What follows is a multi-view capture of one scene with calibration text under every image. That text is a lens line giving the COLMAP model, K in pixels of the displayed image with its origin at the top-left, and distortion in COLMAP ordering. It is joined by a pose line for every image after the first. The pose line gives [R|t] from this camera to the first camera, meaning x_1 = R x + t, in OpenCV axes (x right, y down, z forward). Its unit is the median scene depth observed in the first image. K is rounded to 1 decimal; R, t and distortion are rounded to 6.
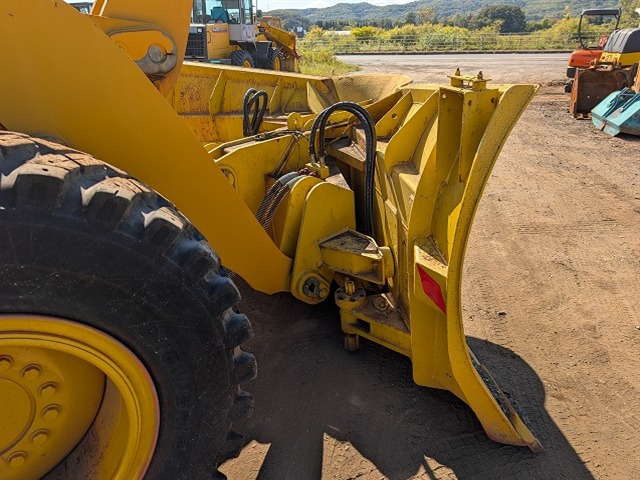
lens RADIAL K [[454.5, 0, 320.0], [0, 454.5, 240.0], [0, 0, 1]] dist [0.006152, -0.001350]
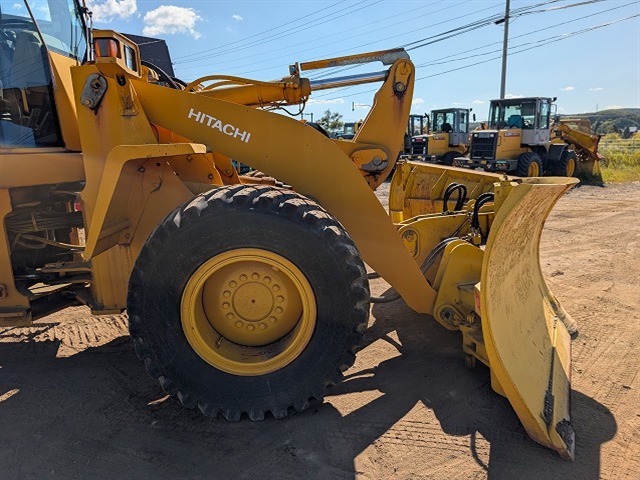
lens RADIAL K [[458.6, 0, 320.1], [0, 458.6, 246.9], [0, 0, 1]] dist [-0.005881, -0.005006]
pose [[0.806066, 0.126582, -0.578130, 0.369969], [-0.231621, 0.966413, -0.111345, 0.119347], [0.544619, 0.223659, 0.808312, -0.348560]]
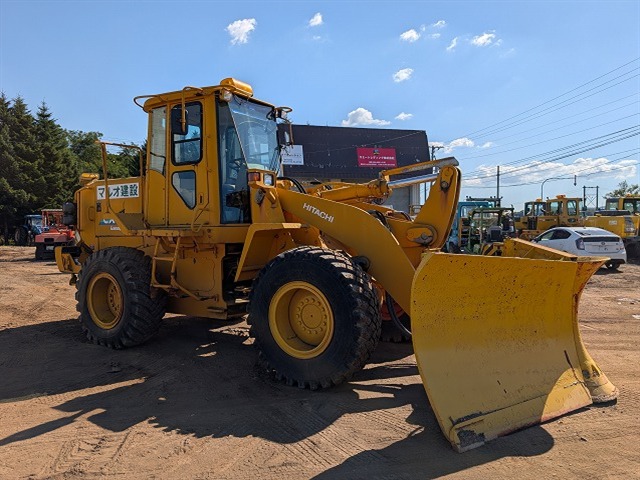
lens RADIAL K [[489.5, 0, 320.0], [0, 489.5, 240.0], [0, 0, 1]] dist [-0.001331, 0.000070]
pose [[0.310239, 0.046246, -0.949533, 1.351517], [-0.382947, 0.920274, -0.080299, 0.035196], [0.870117, 0.388533, 0.303214, -0.215570]]
